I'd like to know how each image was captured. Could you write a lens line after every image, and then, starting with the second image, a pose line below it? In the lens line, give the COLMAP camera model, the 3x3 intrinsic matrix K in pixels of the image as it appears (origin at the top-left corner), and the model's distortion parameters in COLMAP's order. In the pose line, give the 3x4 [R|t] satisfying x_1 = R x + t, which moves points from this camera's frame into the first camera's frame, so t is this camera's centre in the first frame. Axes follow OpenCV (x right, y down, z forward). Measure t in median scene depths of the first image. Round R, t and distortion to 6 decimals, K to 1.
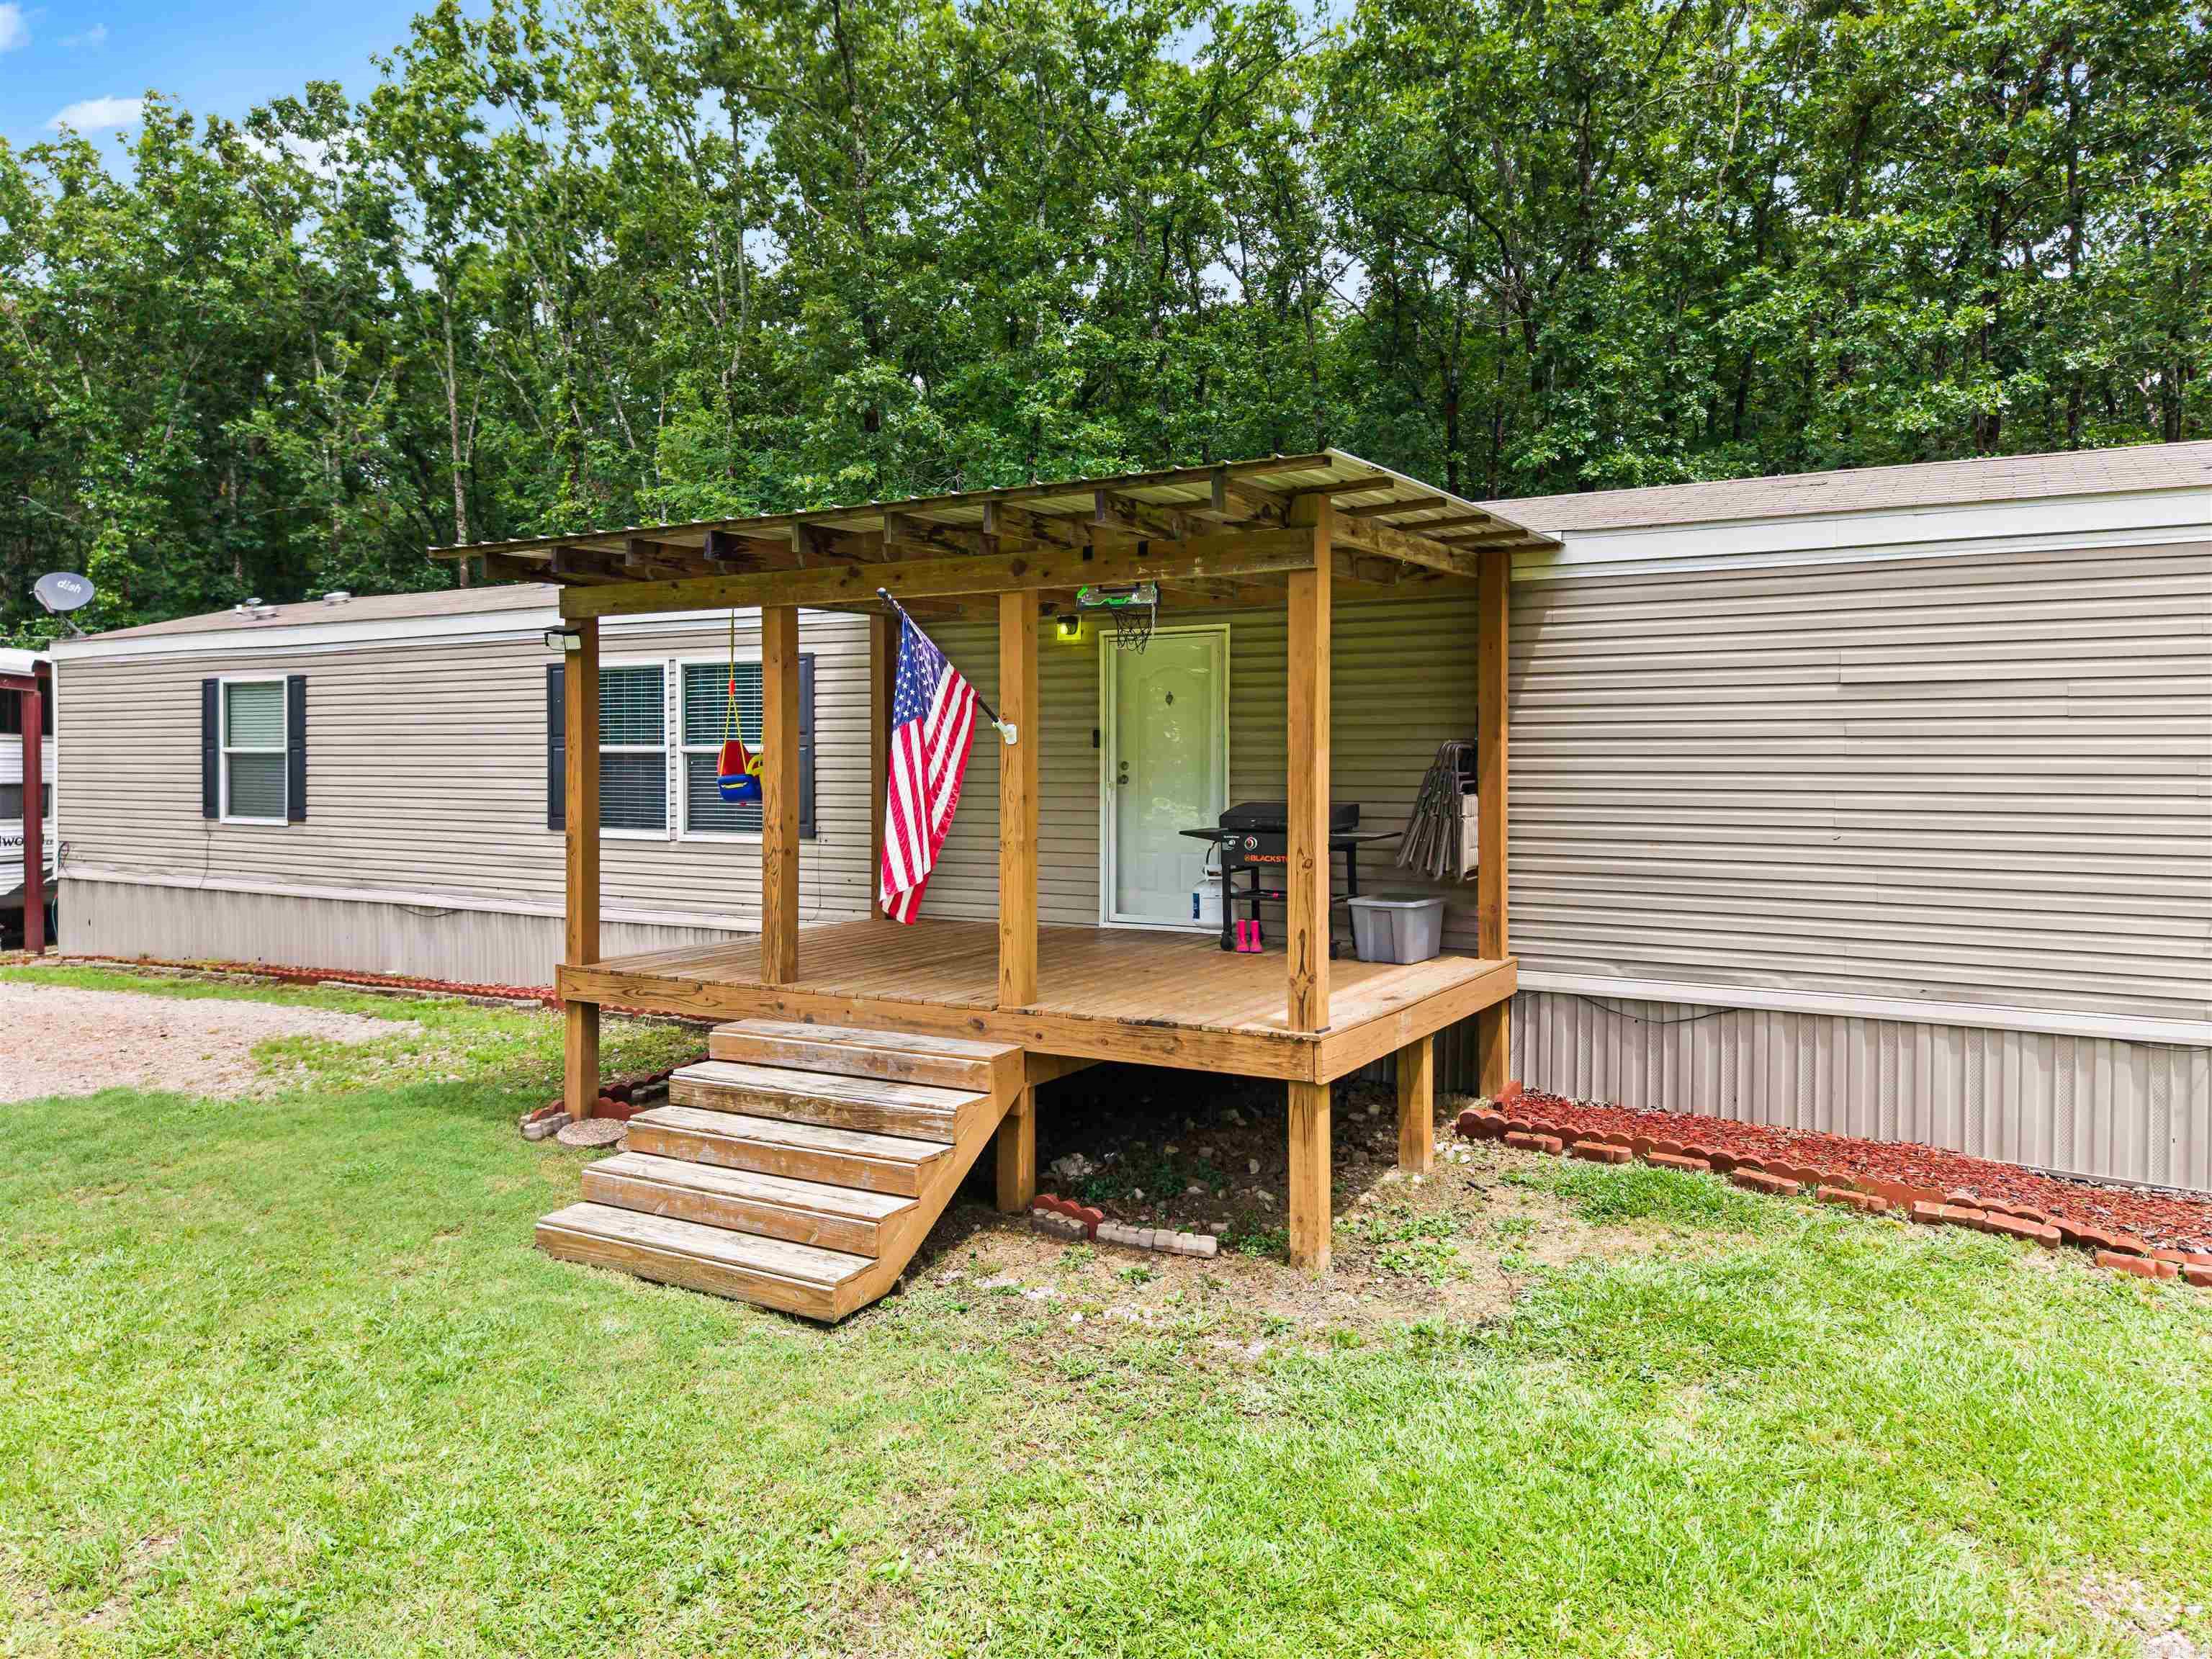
lens RADIAL K [[1517.4, 0, 1102.8], [0, 1517.4, 779.5], [0, 0, 1]] dist [0.000624, -0.001745]
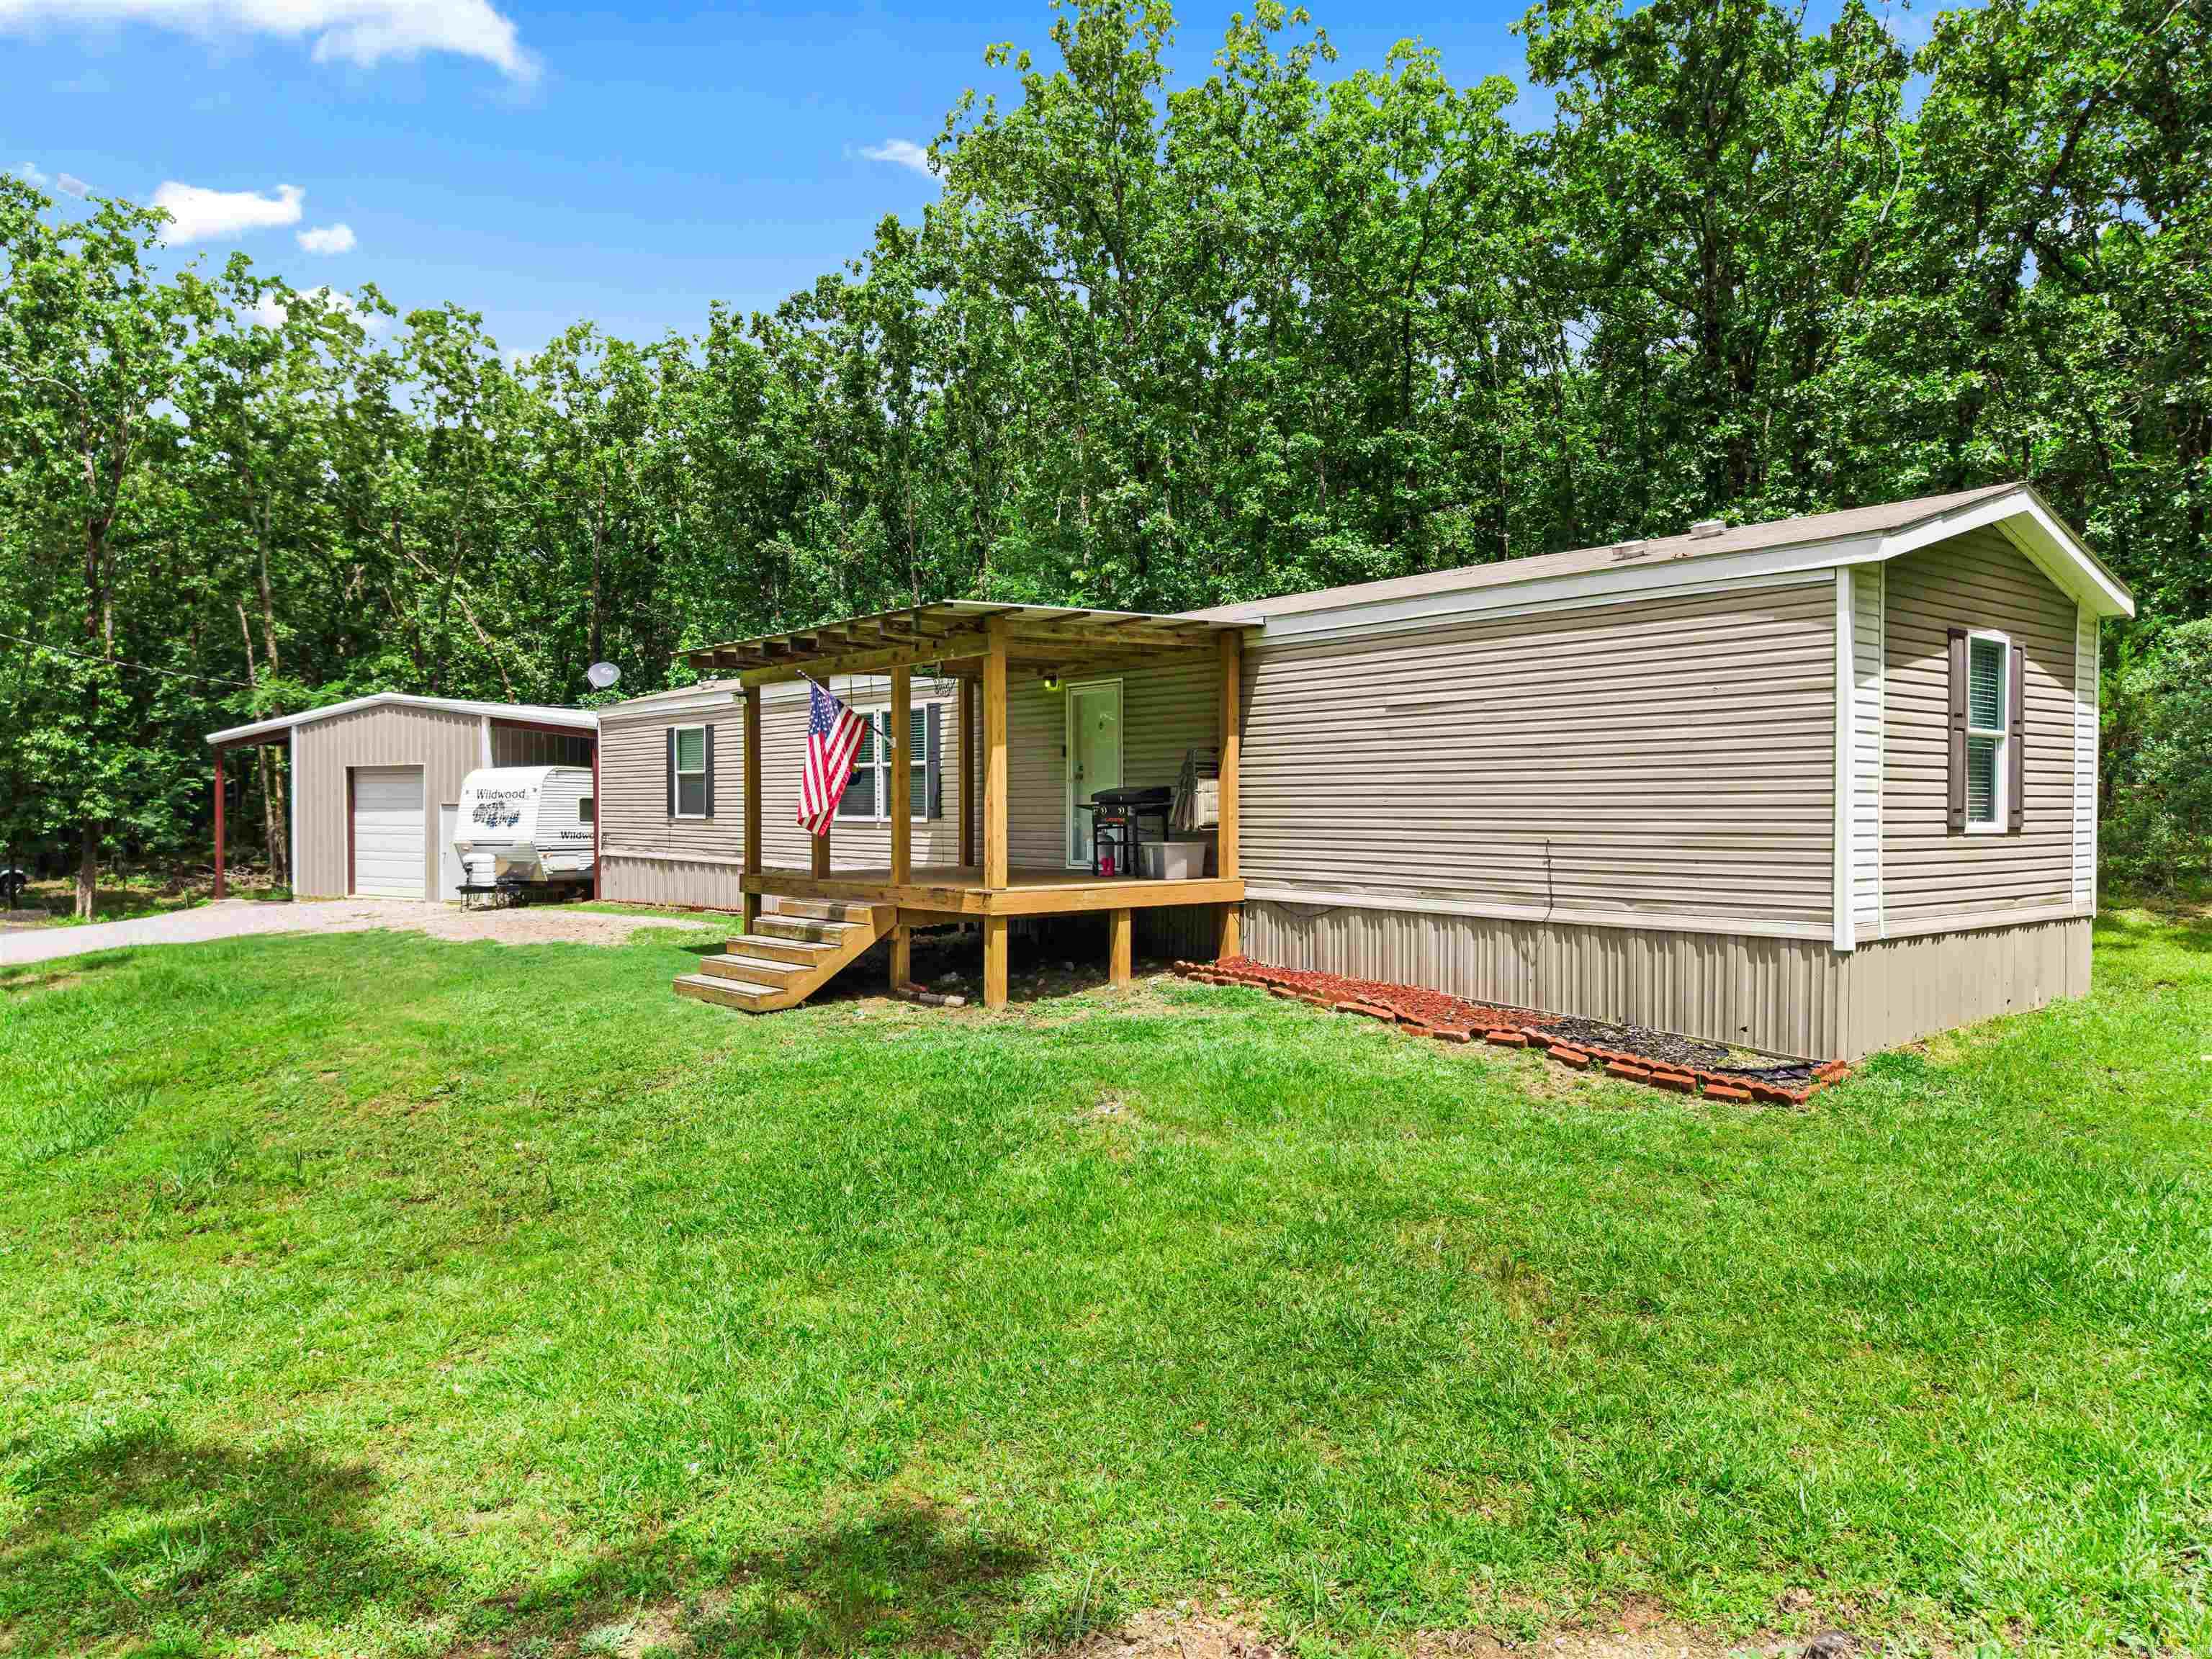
lens RADIAL K [[1473.4, 0, 1106.0], [0, 1473.4, 829.5], [0, 0, 1]] dist [-0.003640, -0.000231]
pose [[0.939108, 0.001774, -0.343618, 0.376890], [0.000956, 0.999969, 0.007774, 0.028639], [0.343621, -0.007629, 0.939077, -0.301572]]
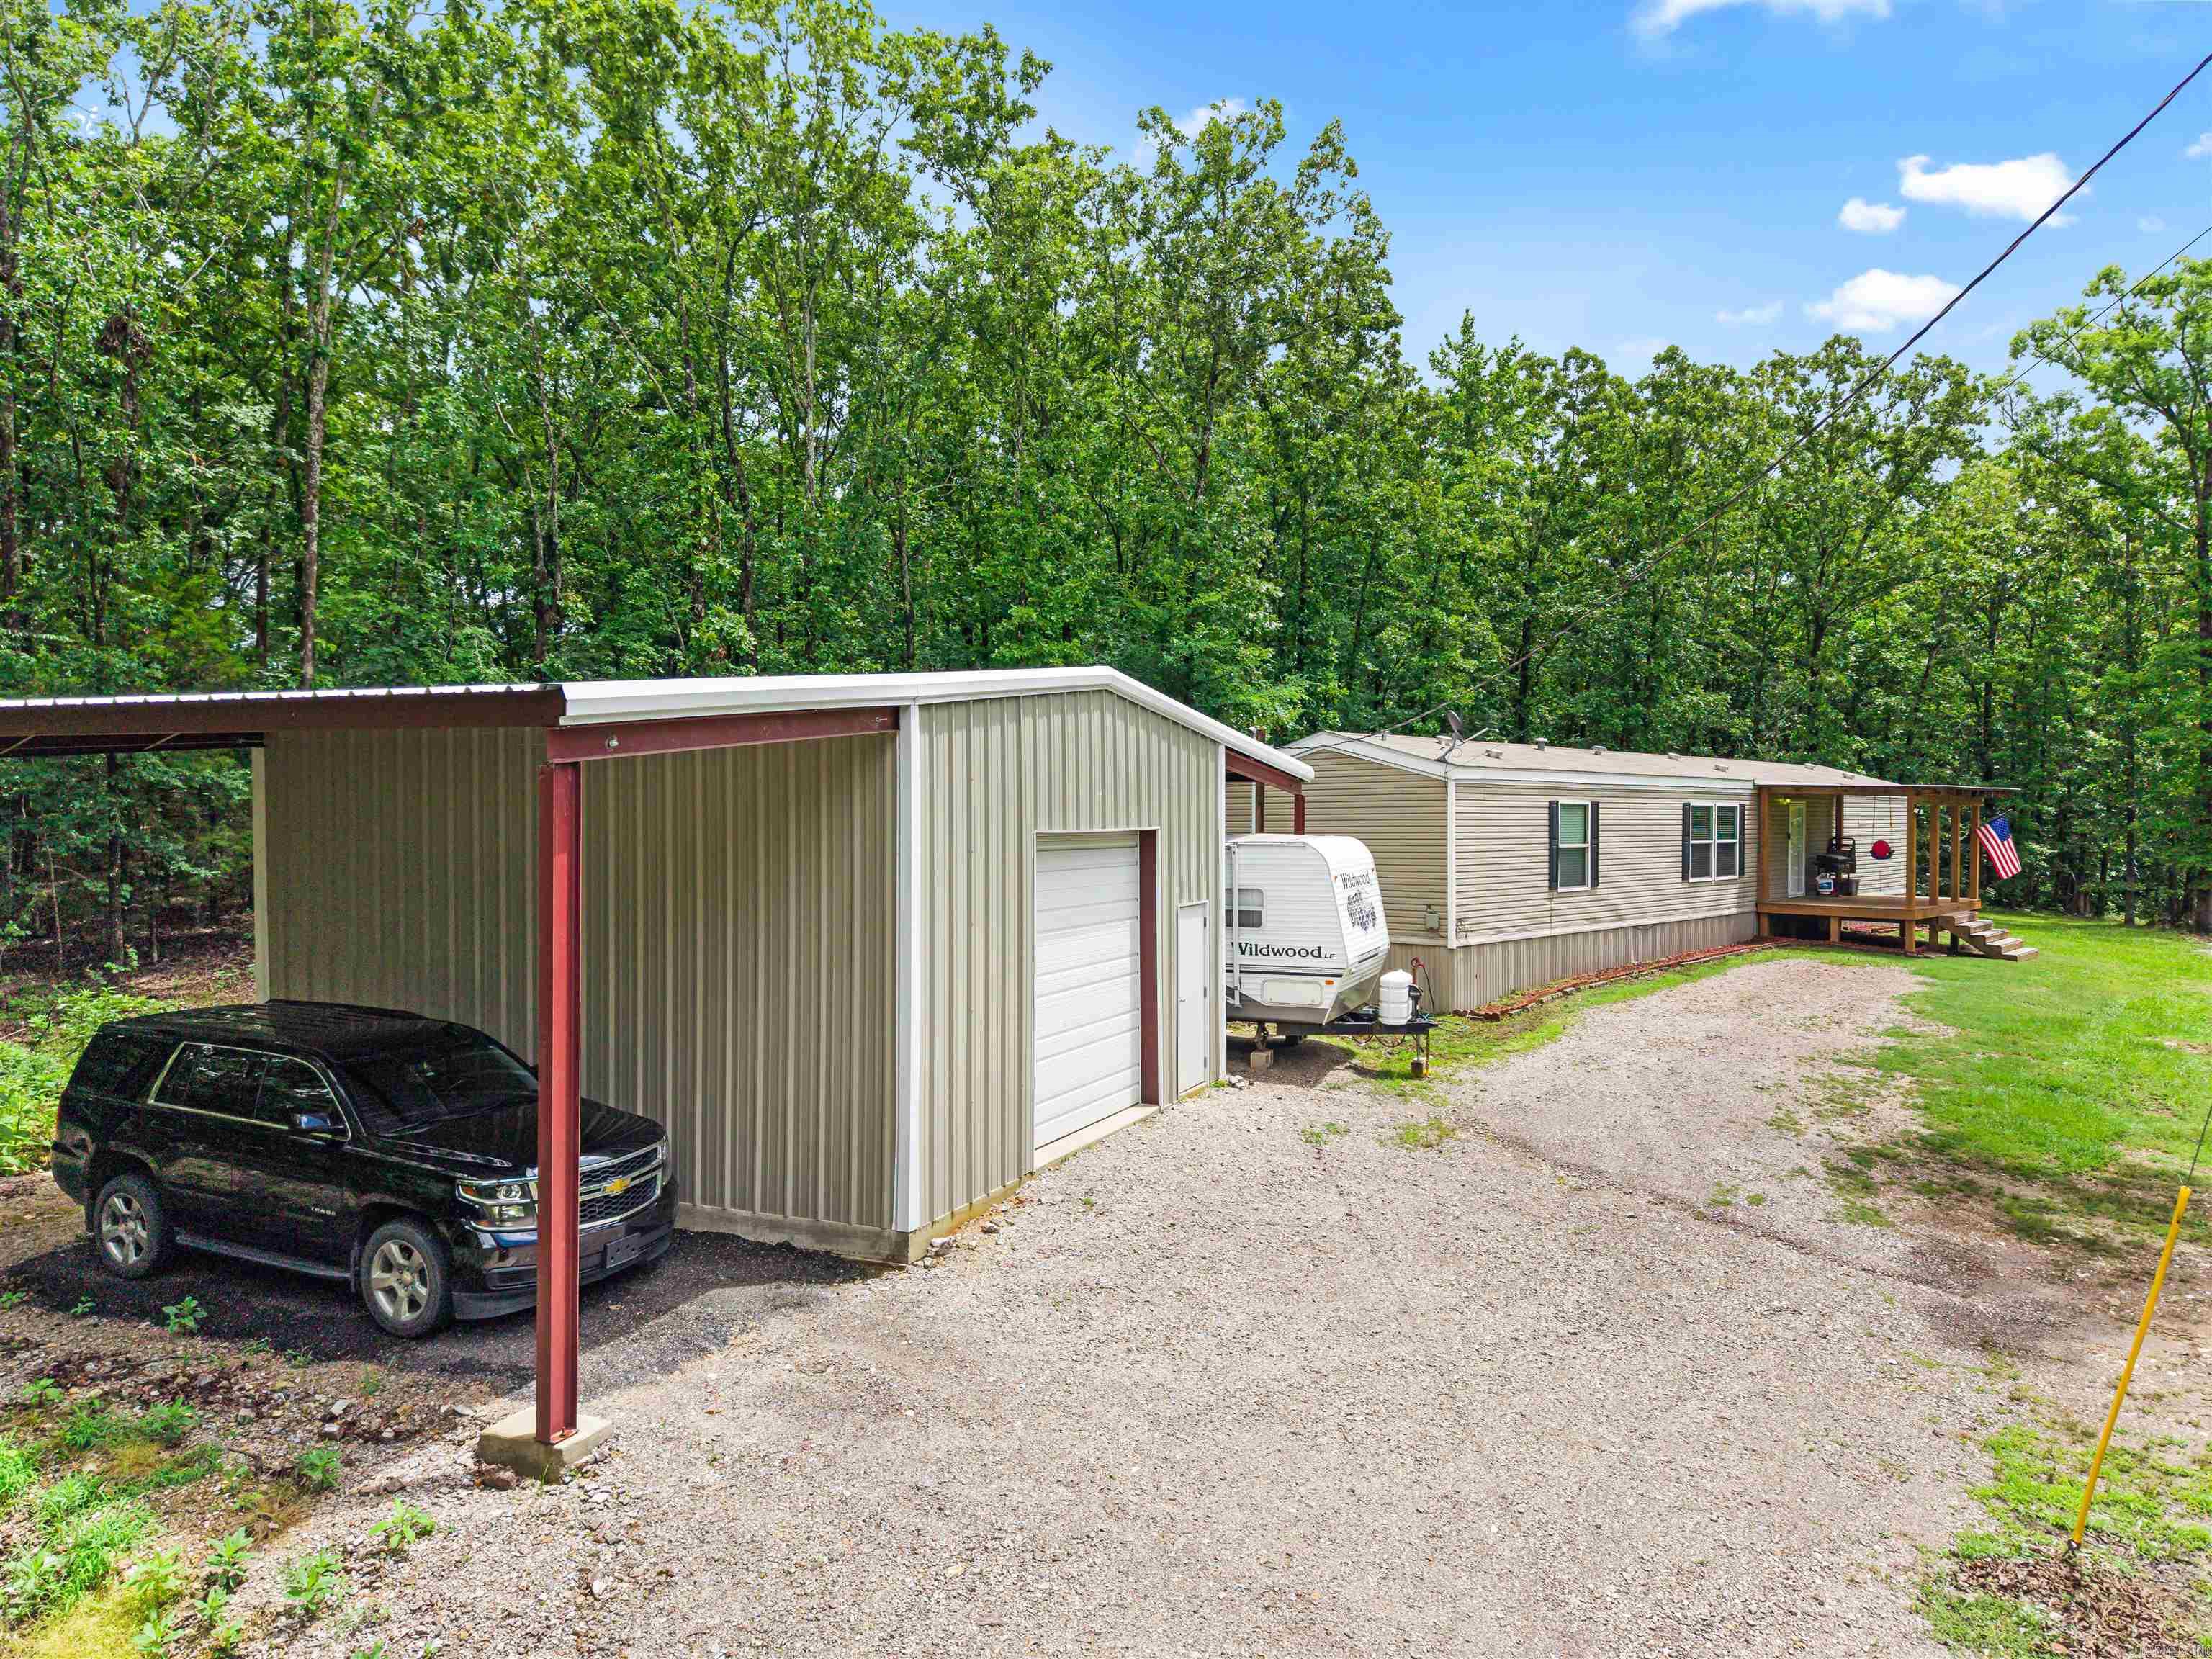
lens RADIAL K [[1473.4, 0, 1106.0], [0, 1473.4, 829.5], [0, 0, 1]] dist [-0.003640, -0.000231]
pose [[0.245898, -0.015516, 0.969171, -2.162875], [0.002355, 0.999878, 0.015410, -0.061067], [-0.969293, -0.001507, 0.245905, 1.071382]]
